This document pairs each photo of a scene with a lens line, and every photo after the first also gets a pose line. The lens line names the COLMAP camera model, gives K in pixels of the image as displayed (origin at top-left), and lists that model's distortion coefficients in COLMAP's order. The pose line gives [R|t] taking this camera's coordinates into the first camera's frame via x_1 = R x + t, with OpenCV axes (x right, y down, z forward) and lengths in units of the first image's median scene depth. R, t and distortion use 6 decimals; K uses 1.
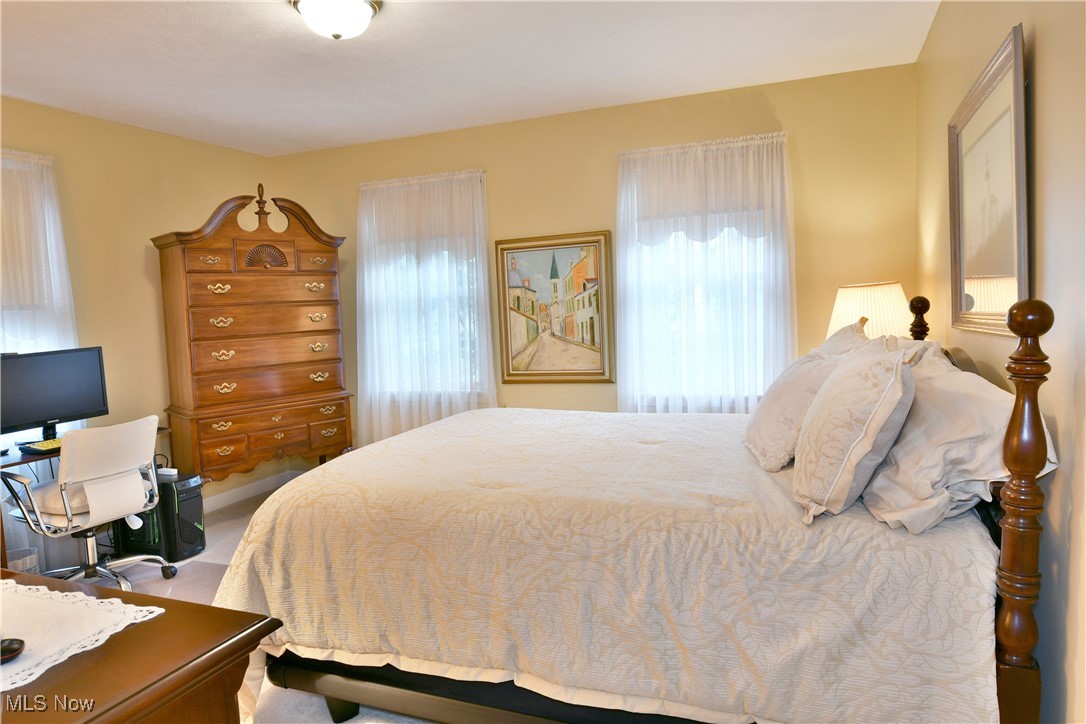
lens RADIAL K [[684.9, 0, 543.8], [0, 684.9, 359.9], [0, 0, 1]] dist [-0.010697, -0.005820]
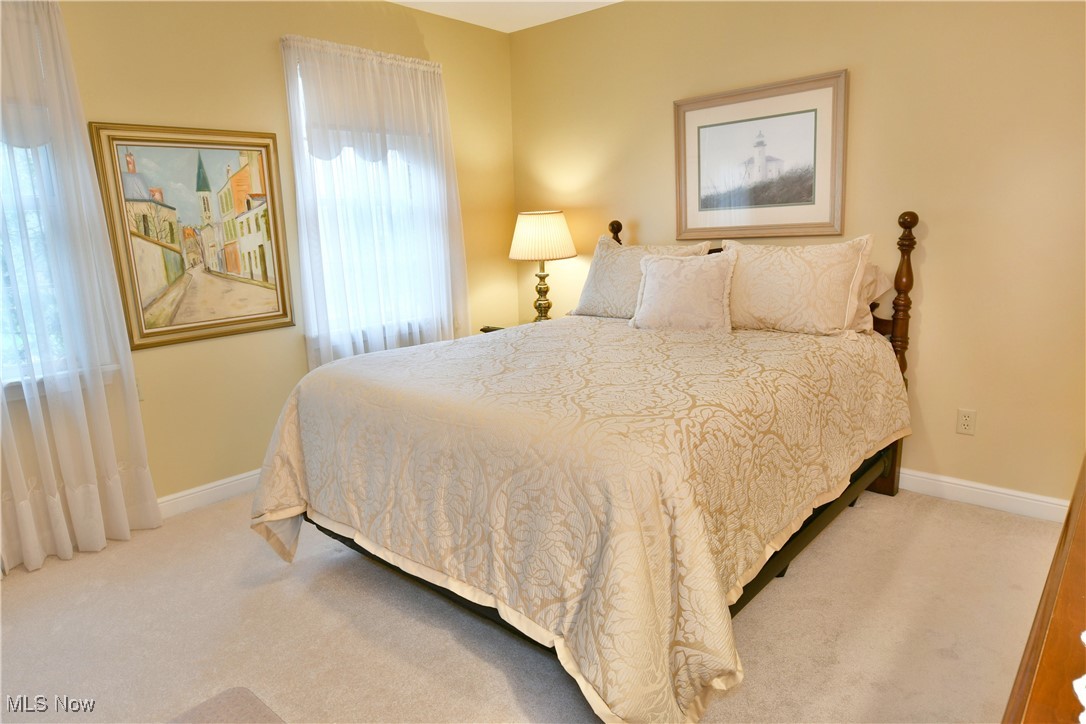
lens RADIAL K [[684.9, 0, 543.9], [0, 684.9, 369.1], [0, 0, 1]] dist [-0.010697, -0.005820]
pose [[0.333503, -0.167722, 0.927709, -0.592899], [0.093453, 0.985082, 0.144499, -0.005628], [-0.938106, 0.038507, 0.344202, 0.456049]]
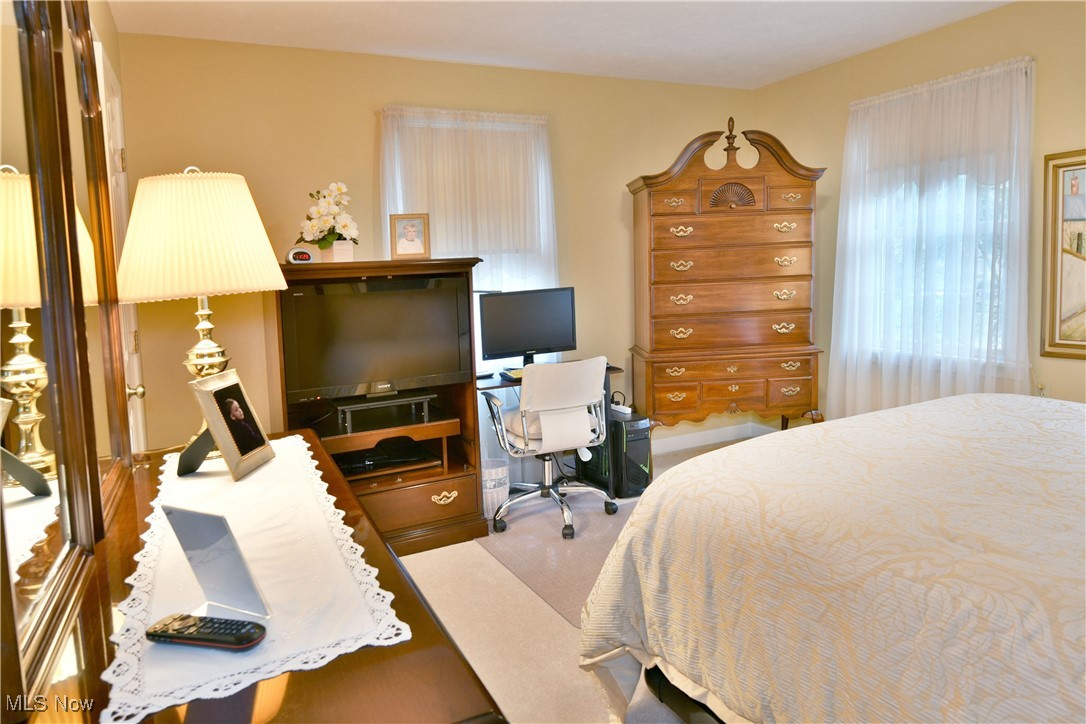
lens RADIAL K [[684.9, 0, 491.5], [0, 684.9, 328.8], [0, 0, 1]] dist [-0.010697, -0.005820]
pose [[0.726799, 0.072379, -0.683026, 0.005663], [-0.046092, 0.997330, 0.056639, -0.007974], [0.685302, -0.009683, 0.728195, 0.099496]]
